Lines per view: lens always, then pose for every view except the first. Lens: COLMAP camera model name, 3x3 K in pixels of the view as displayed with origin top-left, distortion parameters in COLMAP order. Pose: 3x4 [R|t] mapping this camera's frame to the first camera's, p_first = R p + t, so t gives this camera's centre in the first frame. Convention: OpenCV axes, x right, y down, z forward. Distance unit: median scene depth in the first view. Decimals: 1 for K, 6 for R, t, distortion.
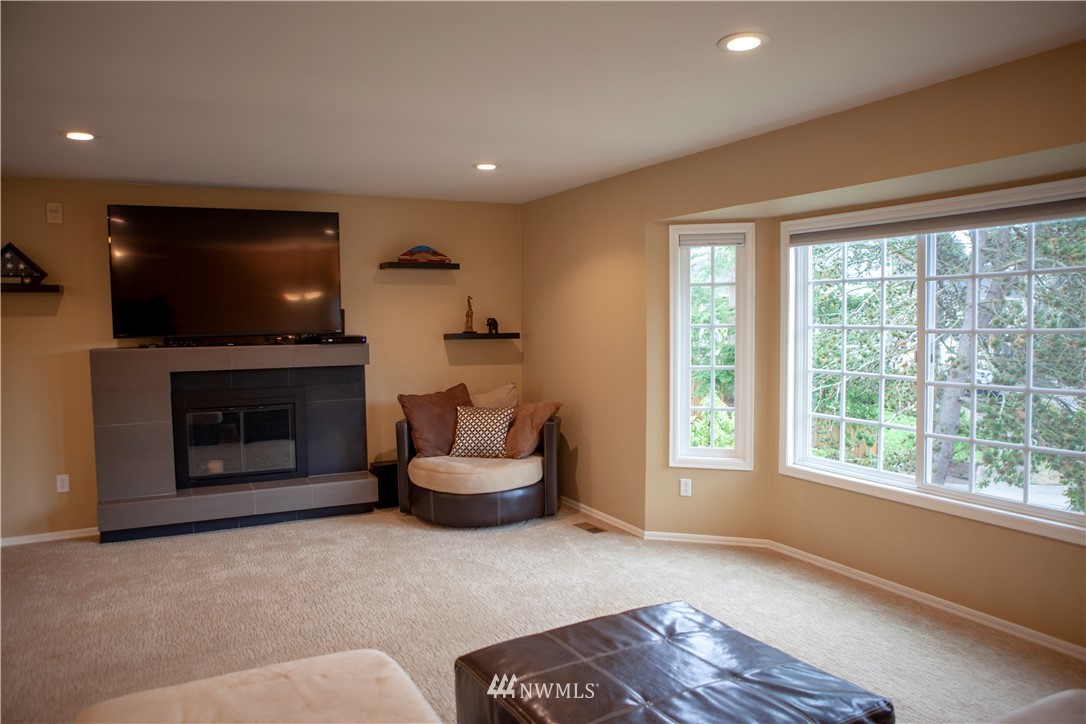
lens RADIAL K [[758.3, 0, 543.0], [0, 758.3, 362.0], [0, 0, 1]] dist [-0.002840, -0.001616]
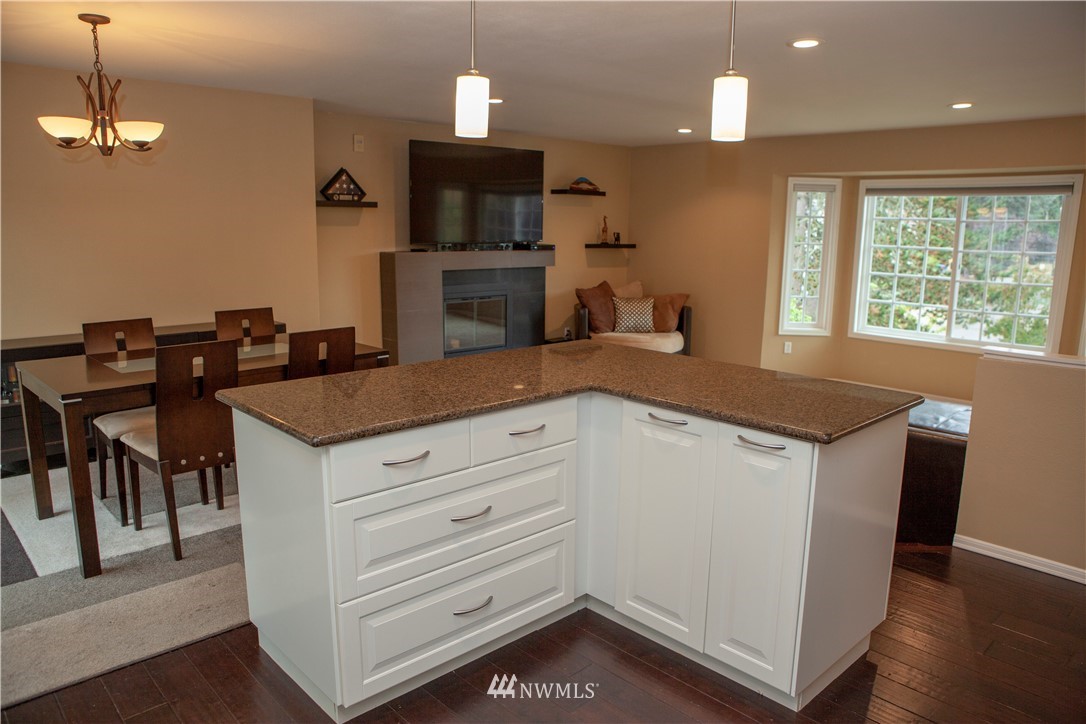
lens RADIAL K [[758.3, 0, 543.0], [0, 758.3, 362.0], [0, 0, 1]] dist [-0.002840, -0.001616]
pose [[0.960099, -0.022593, 0.278746, -0.678040], [-0.013067, 0.992019, 0.125411, 0.003658], [-0.279355, -0.124049, 0.952141, -0.330544]]
